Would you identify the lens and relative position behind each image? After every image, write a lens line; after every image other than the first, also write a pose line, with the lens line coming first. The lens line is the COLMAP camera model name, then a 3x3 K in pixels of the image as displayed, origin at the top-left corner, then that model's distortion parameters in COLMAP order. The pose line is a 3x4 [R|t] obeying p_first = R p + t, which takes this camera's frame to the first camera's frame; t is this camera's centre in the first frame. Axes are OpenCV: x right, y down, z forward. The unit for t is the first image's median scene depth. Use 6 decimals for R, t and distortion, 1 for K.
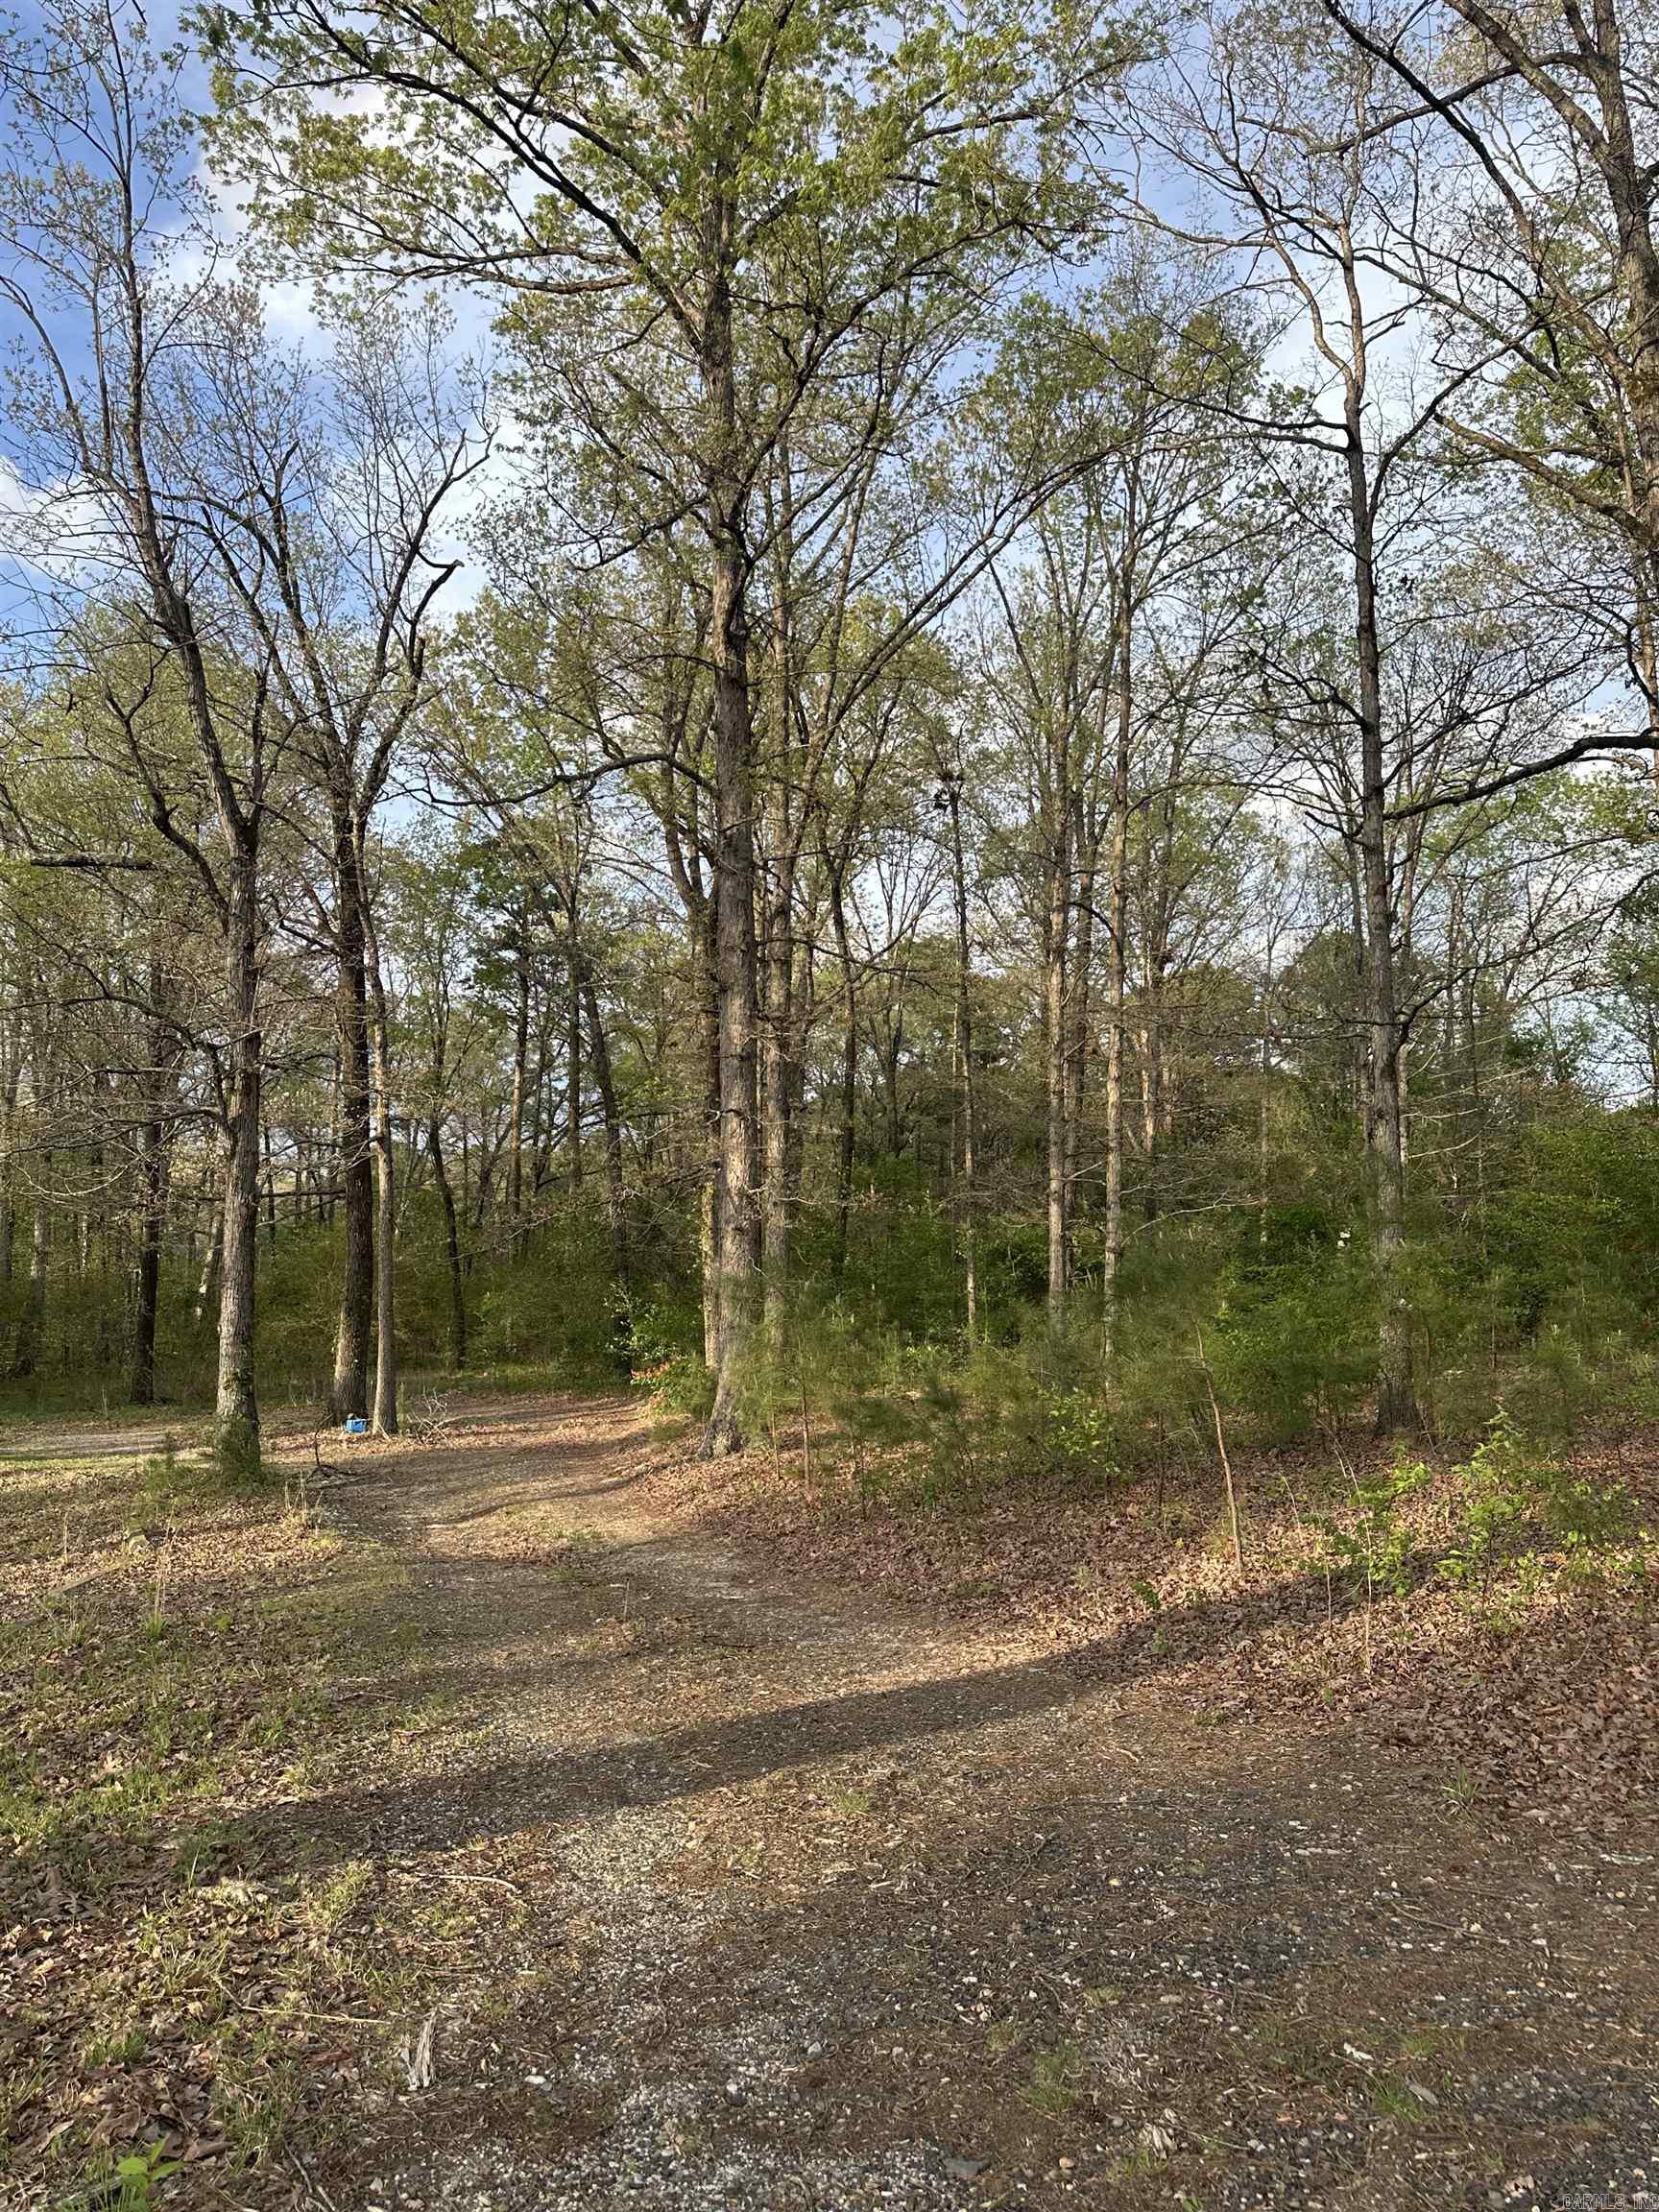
lens RADIAL K [[1606.9, 0, 825.9], [0, 1606.9, 1112.5], [0, 0, 1]] dist [0.090576, -0.063812]
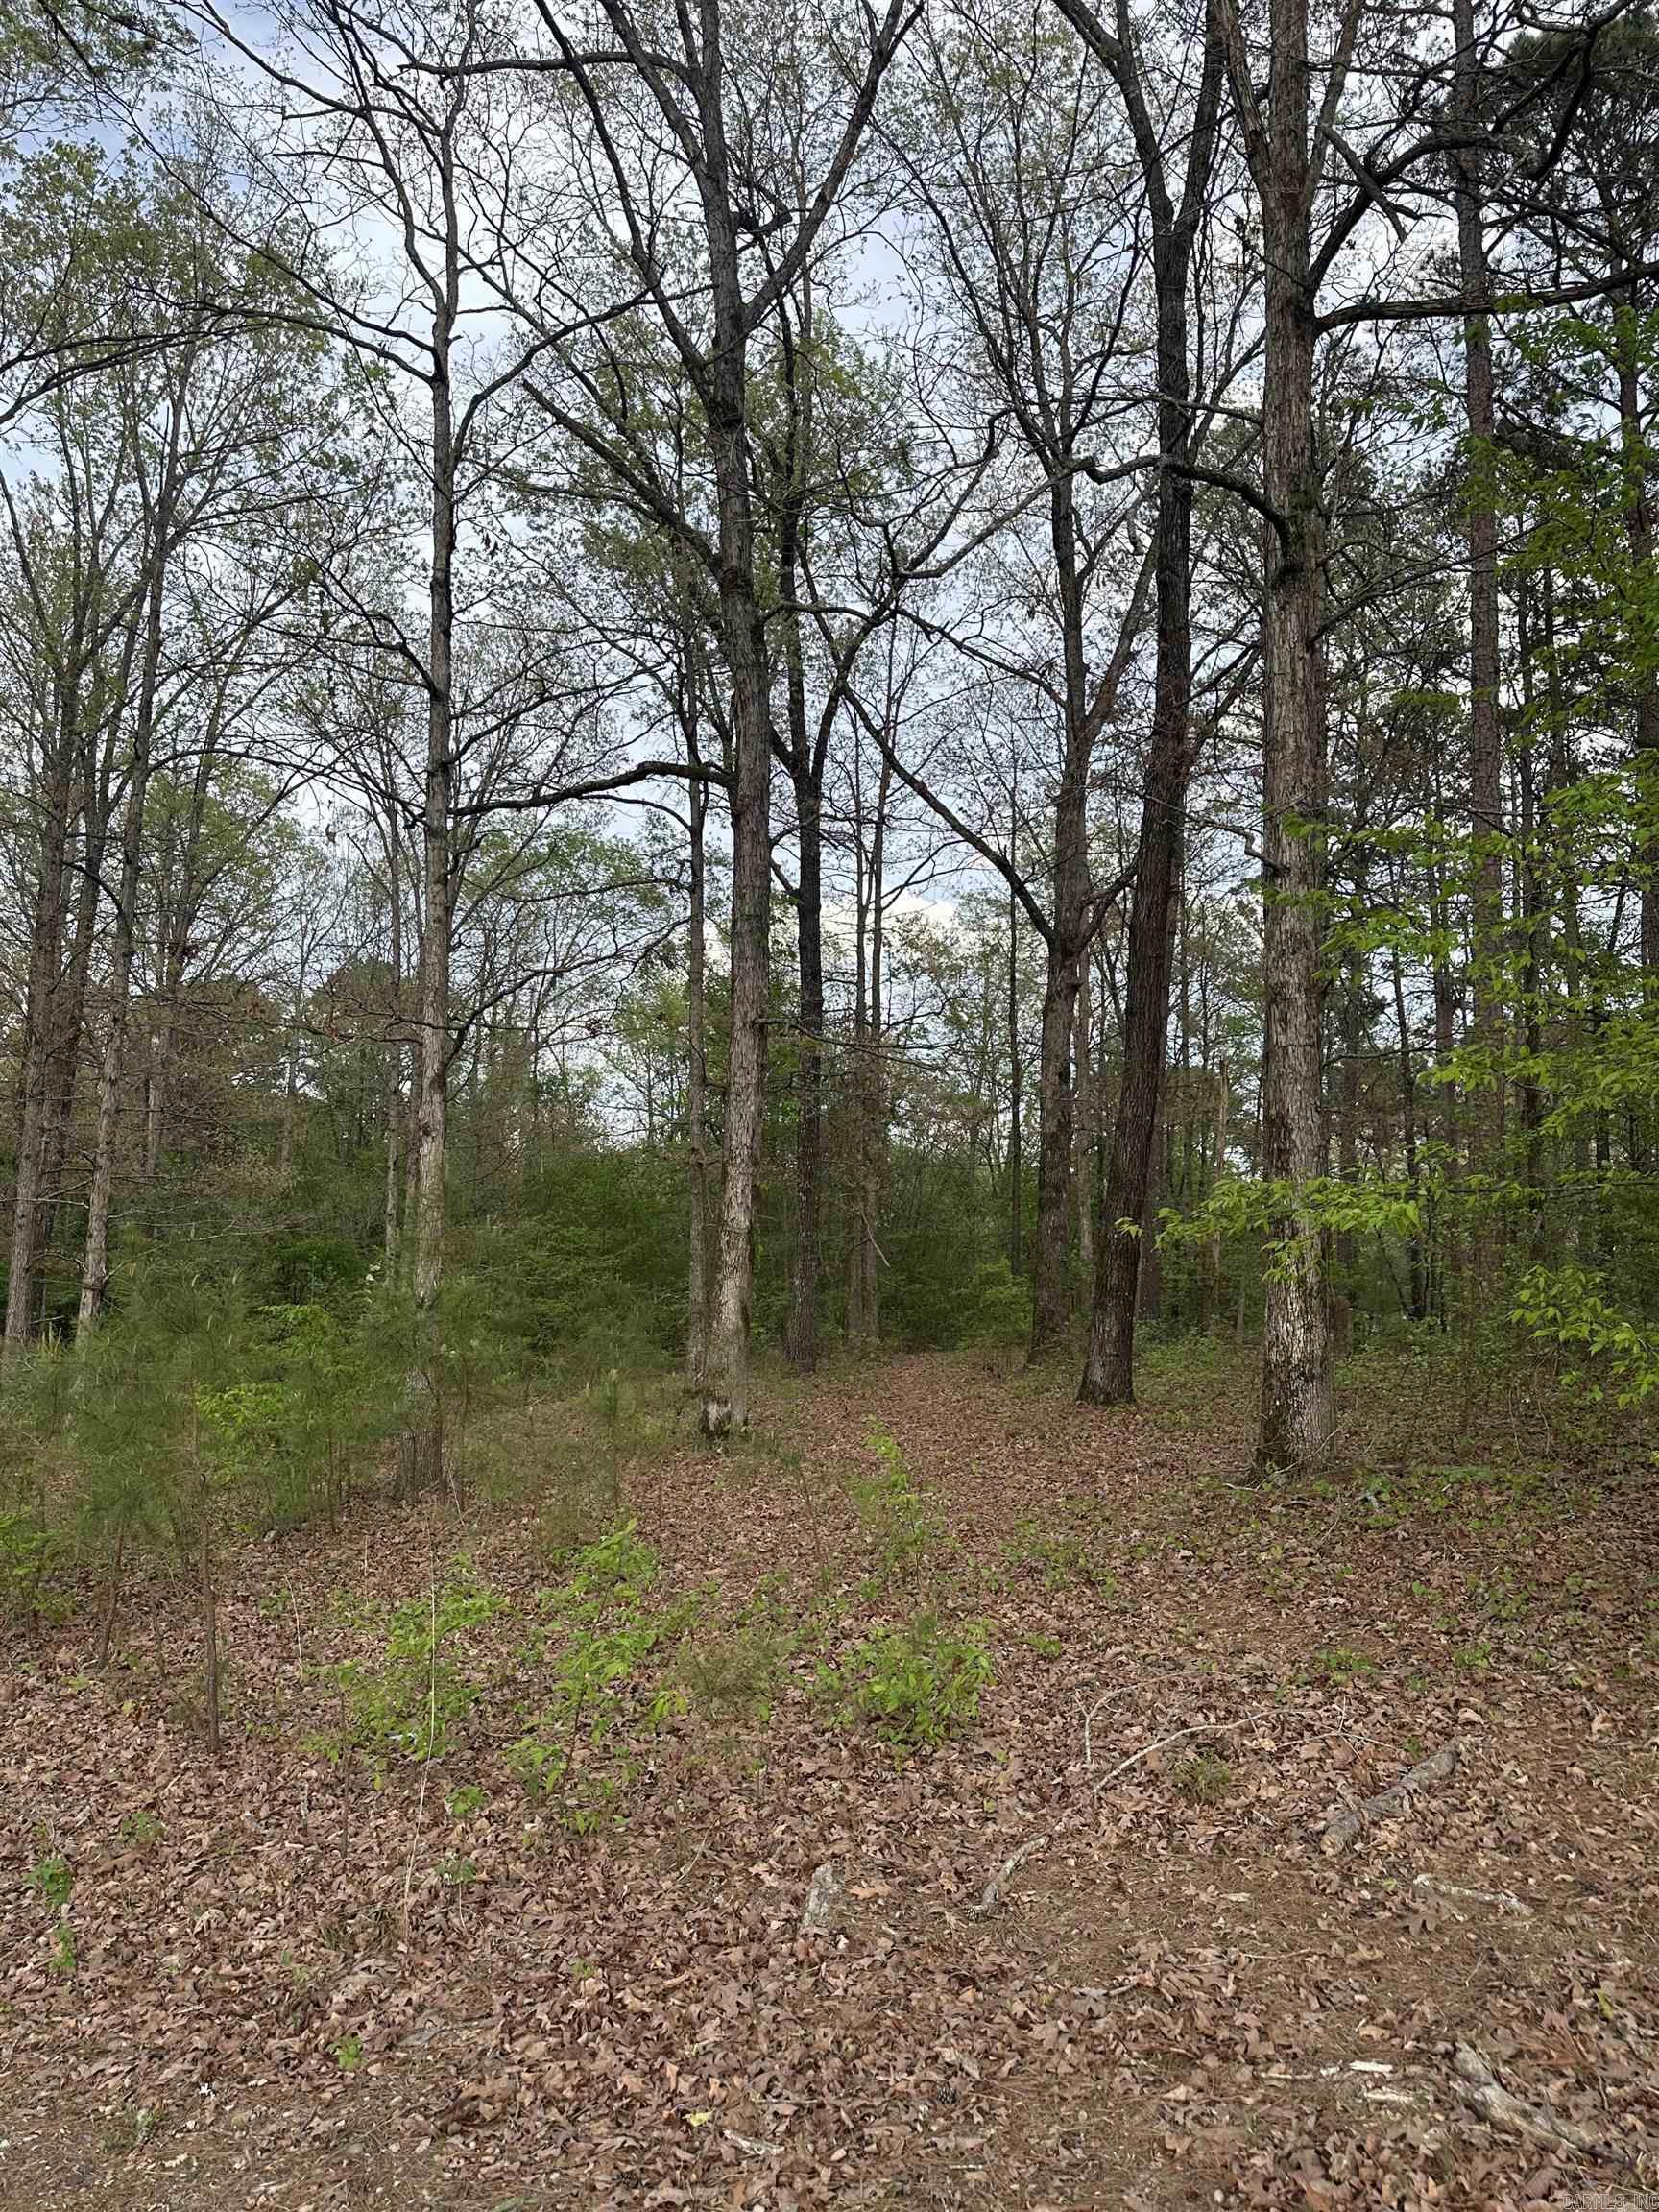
lens RADIAL K [[1519.9, 0, 837.0], [0, 1519.9, 1070.0], [0, 0, 1]] dist [0.085708, -0.119379]
pose [[0.816758, 0.079013, 0.571545, 0.028615], [-0.048591, 0.996479, -0.068320, 0.008936], [-0.574931, 0.028029, 0.817722, 0.116819]]
